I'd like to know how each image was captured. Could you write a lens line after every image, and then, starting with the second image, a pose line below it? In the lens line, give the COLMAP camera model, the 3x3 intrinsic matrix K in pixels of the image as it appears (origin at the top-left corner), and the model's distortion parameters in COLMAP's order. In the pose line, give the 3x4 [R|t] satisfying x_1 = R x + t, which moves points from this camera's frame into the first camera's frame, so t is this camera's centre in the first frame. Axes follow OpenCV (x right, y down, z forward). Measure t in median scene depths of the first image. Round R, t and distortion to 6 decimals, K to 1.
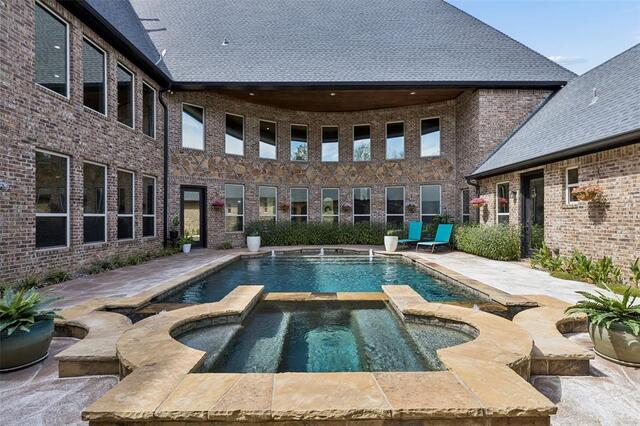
lens RADIAL K [[301.3, 0, 320.0], [0, 301.3, 213.0], [0, 0, 1]] dist [0.003735, 0.000376]
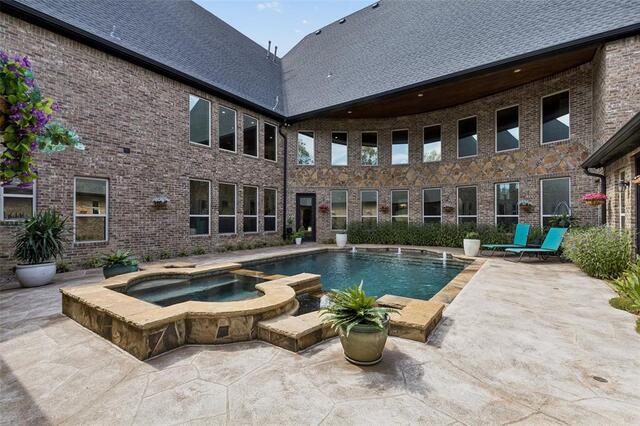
lens RADIAL K [[286.7, 0, 322.4], [0, 286.7, 215.6], [0, 0, 1]] dist [0.010378, -0.000379]
pose [[0.818841, -0.000393, -0.574020, 0.372793], [0.003632, 0.999983, 0.004496, 0.000111], [0.574008, -0.005767, 0.818829, 0.033843]]
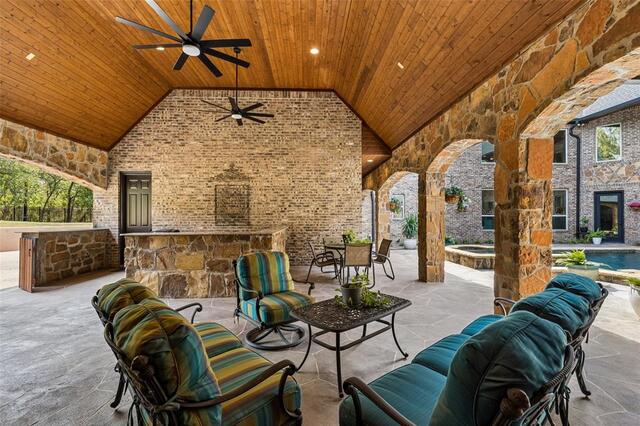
lens RADIAL K [[286.7, 0, 322.4], [0, 286.7, 215.6], [0, 0, 1]] dist [0.010378, -0.000379]
pose [[0.048473, -0.003412, -0.998819, 0.755054], [0.013336, 0.999907, -0.002768, -0.003172], [0.998735, -0.013186, 0.048514, -0.237313]]
